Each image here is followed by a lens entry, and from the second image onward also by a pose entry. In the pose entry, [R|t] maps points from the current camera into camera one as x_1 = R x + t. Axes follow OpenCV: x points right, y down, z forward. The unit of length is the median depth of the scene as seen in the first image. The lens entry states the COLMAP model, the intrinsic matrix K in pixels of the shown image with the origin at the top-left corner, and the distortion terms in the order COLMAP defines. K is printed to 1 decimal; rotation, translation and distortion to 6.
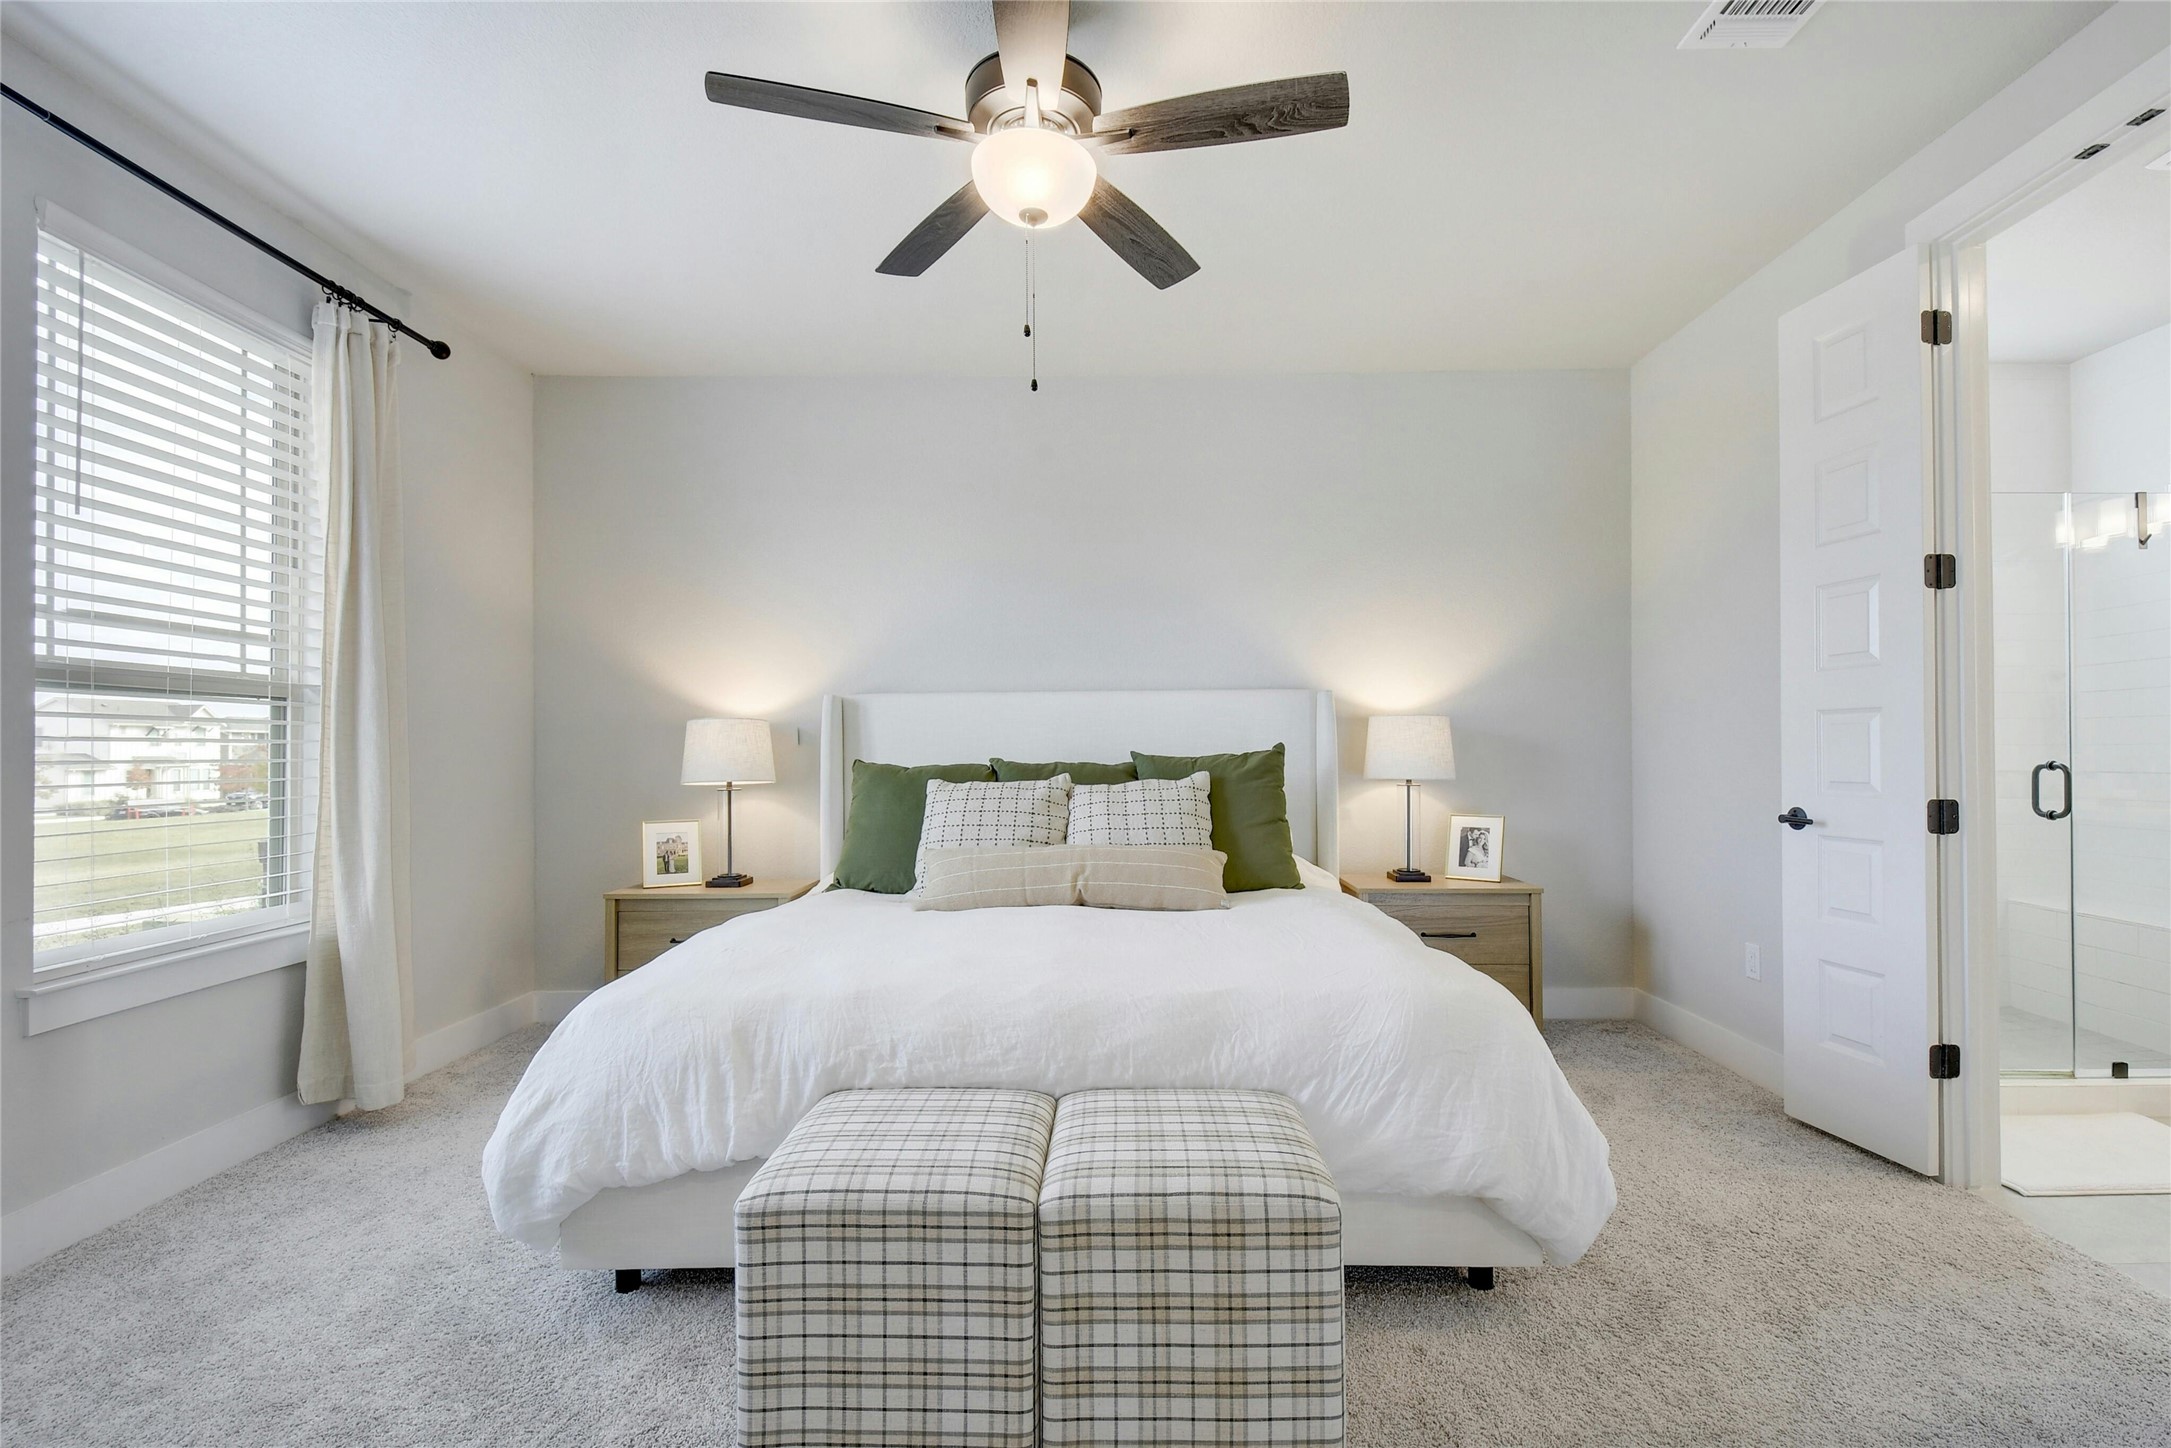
lens RADIAL K [[964.7, 0, 1086.7], [0, 964.7, 756.7], [0, 0, 1]] dist [-0.015743, -0.000339]
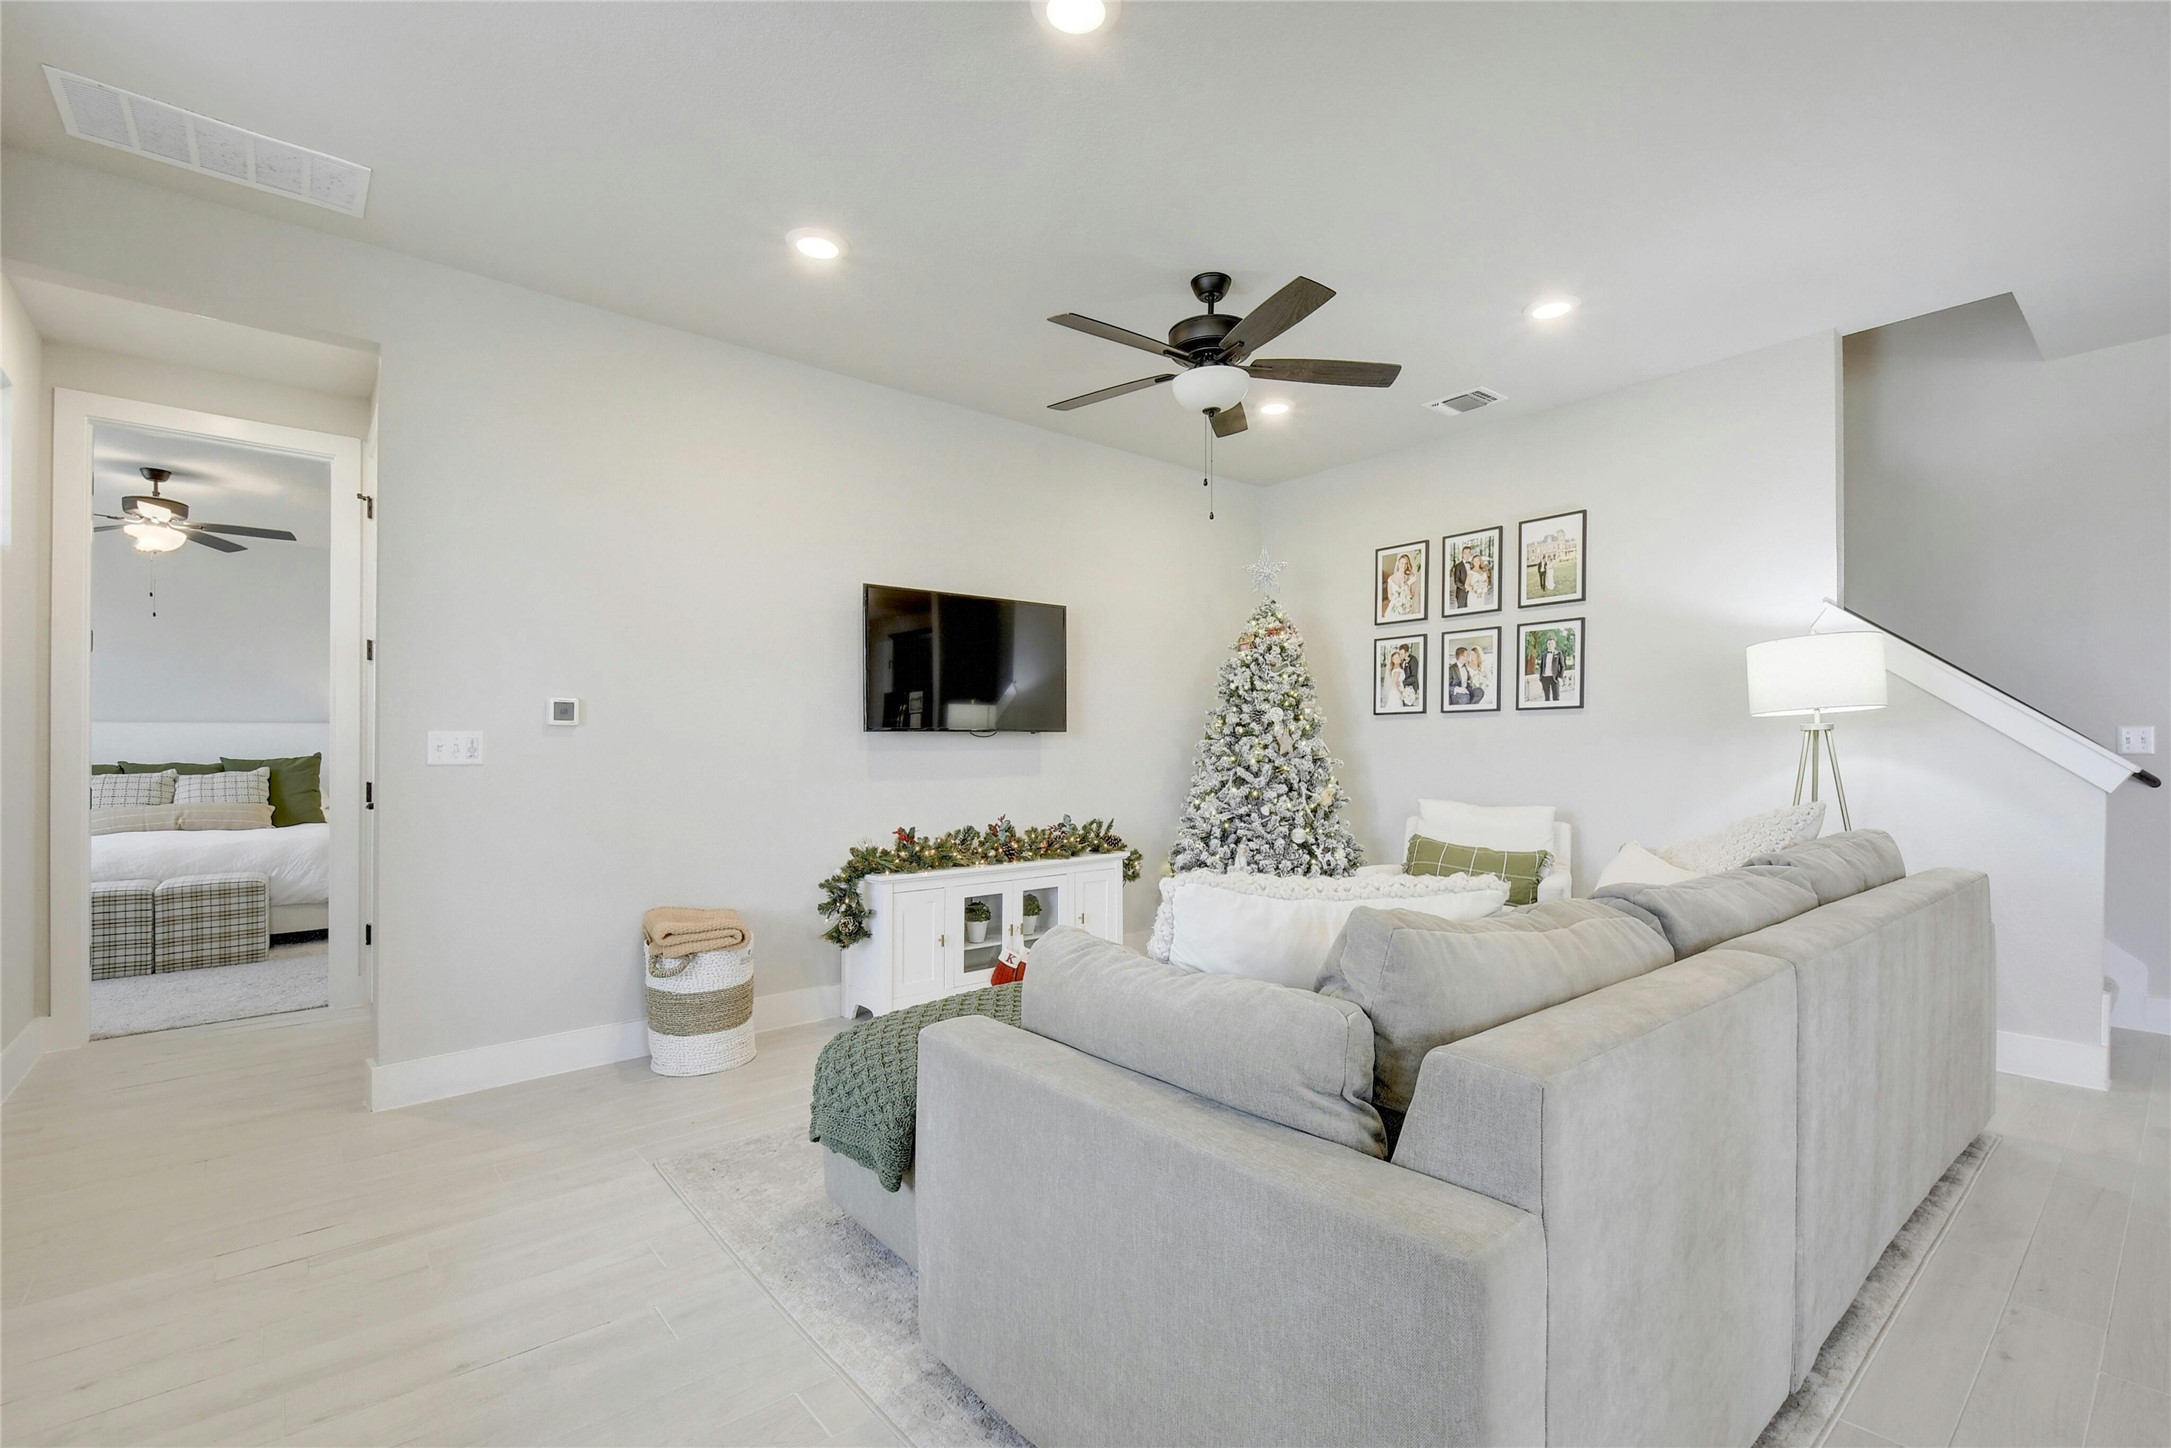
lens RADIAL K [[964.7, 0, 1086.7], [0, 964.7, 756.7], [0, 0, 1]] dist [-0.015743, -0.000339]
pose [[0.749341, -0.003960, 0.662173, 0.092004], [-0.001376, 0.999971, 0.007537, -0.025011], [-0.662183, -0.006559, 0.749313, -1.691117]]
